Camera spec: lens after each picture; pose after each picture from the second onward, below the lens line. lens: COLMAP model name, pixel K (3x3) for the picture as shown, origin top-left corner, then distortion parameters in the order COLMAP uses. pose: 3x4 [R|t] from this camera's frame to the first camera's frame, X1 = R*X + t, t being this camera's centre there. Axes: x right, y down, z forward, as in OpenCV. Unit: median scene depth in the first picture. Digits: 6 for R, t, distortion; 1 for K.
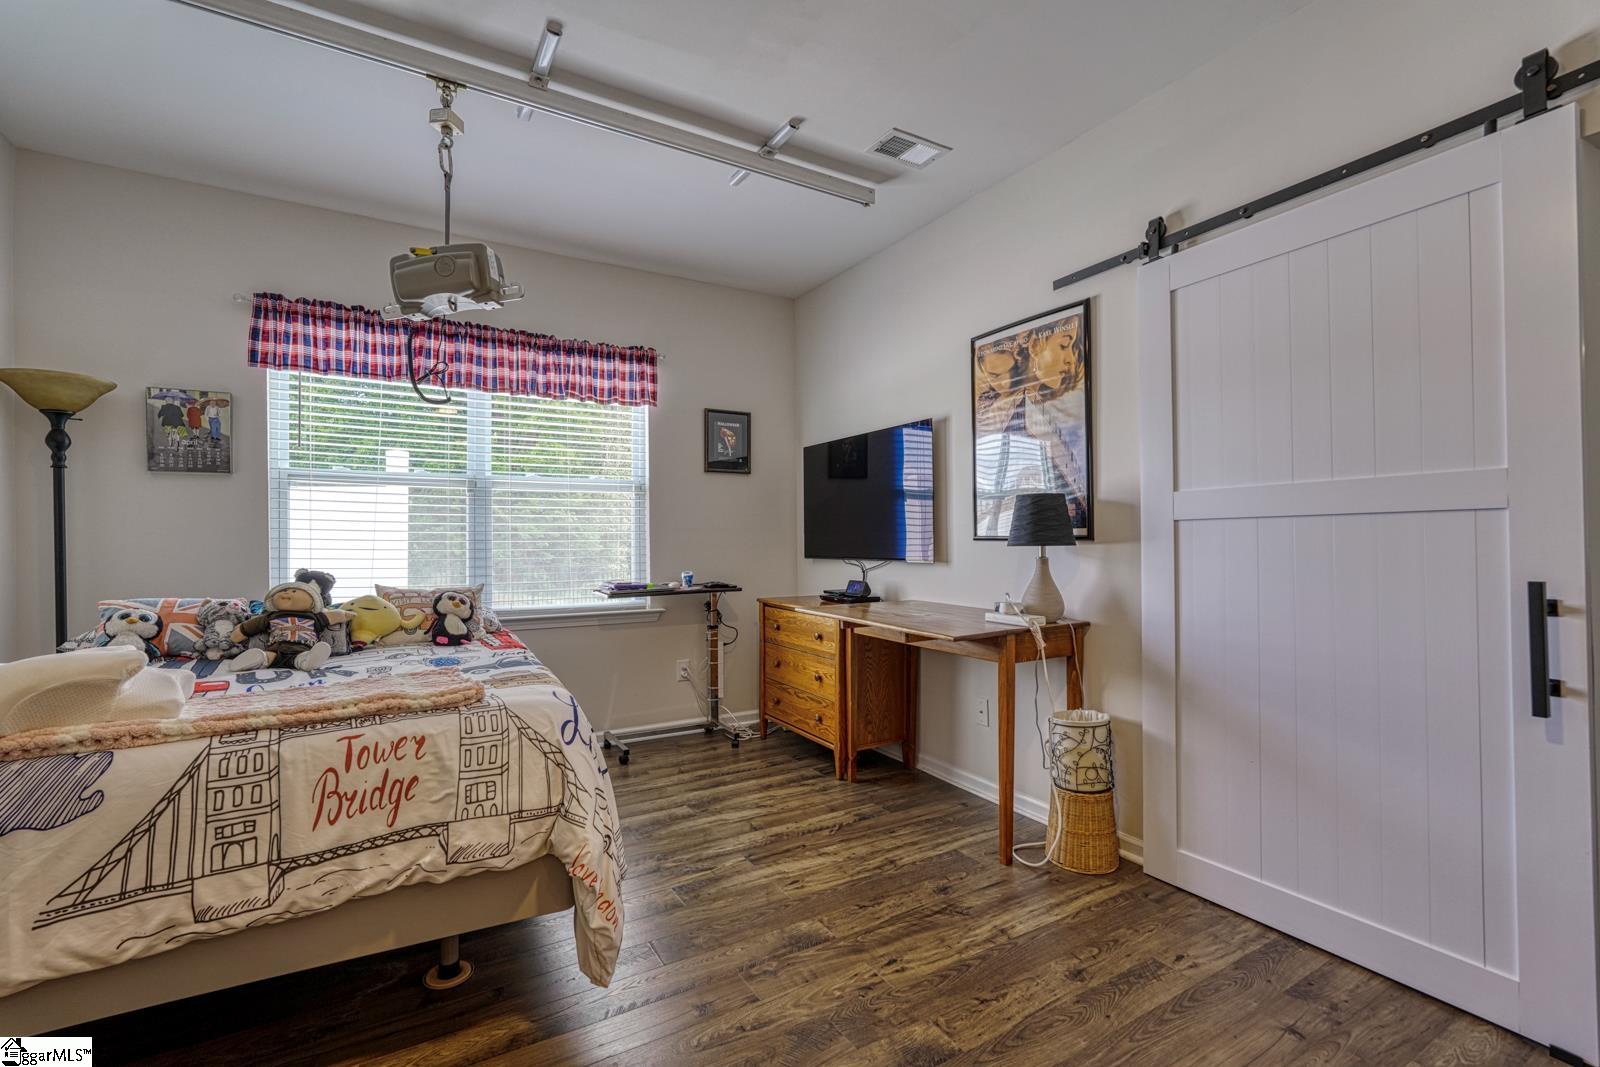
lens RADIAL K [[709.0, 0, 800.3], [0, 709.0, 532.3], [0, 0, 1]] dist [0.002488, 0.000844]
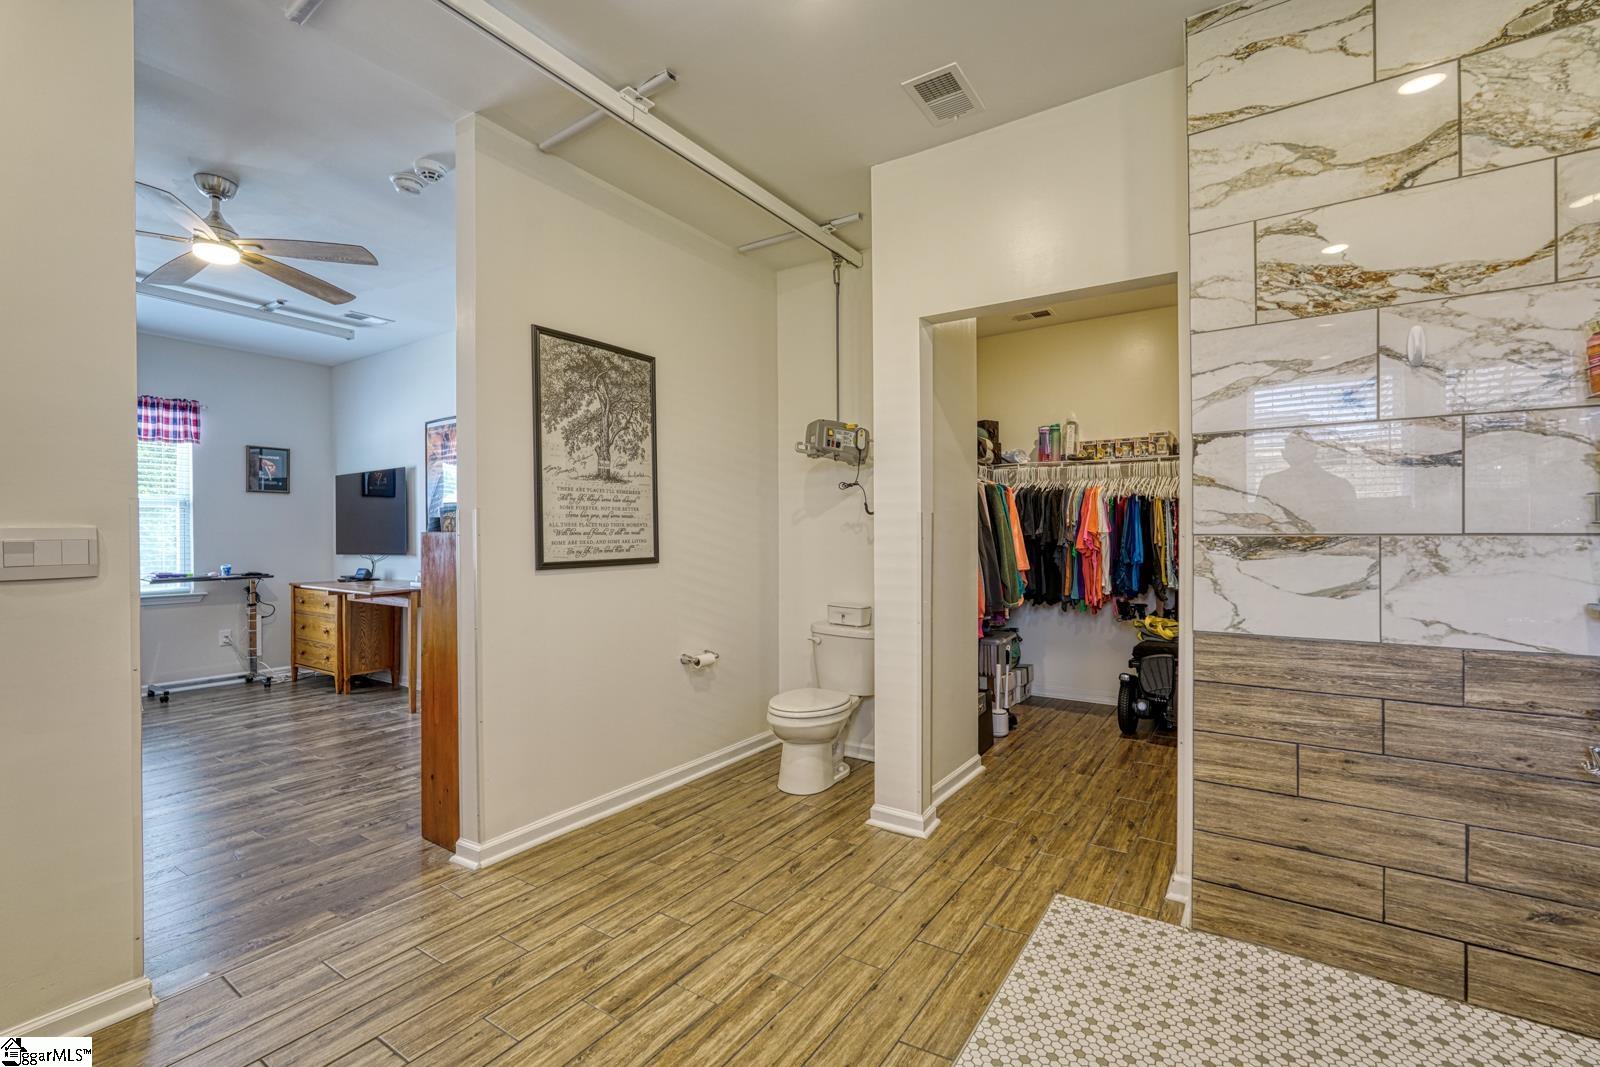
lens RADIAL K [[709.0, 0, 798.3], [0, 709.0, 535.9], [0, 0, 1]] dist [0.002488, 0.000844]
pose [[0.908121, 0.002390, 0.418701, 0.274881], [-0.004063, 0.999987, 0.003104, -0.009492], [-0.418688, -0.004520, 0.908119, -0.731636]]
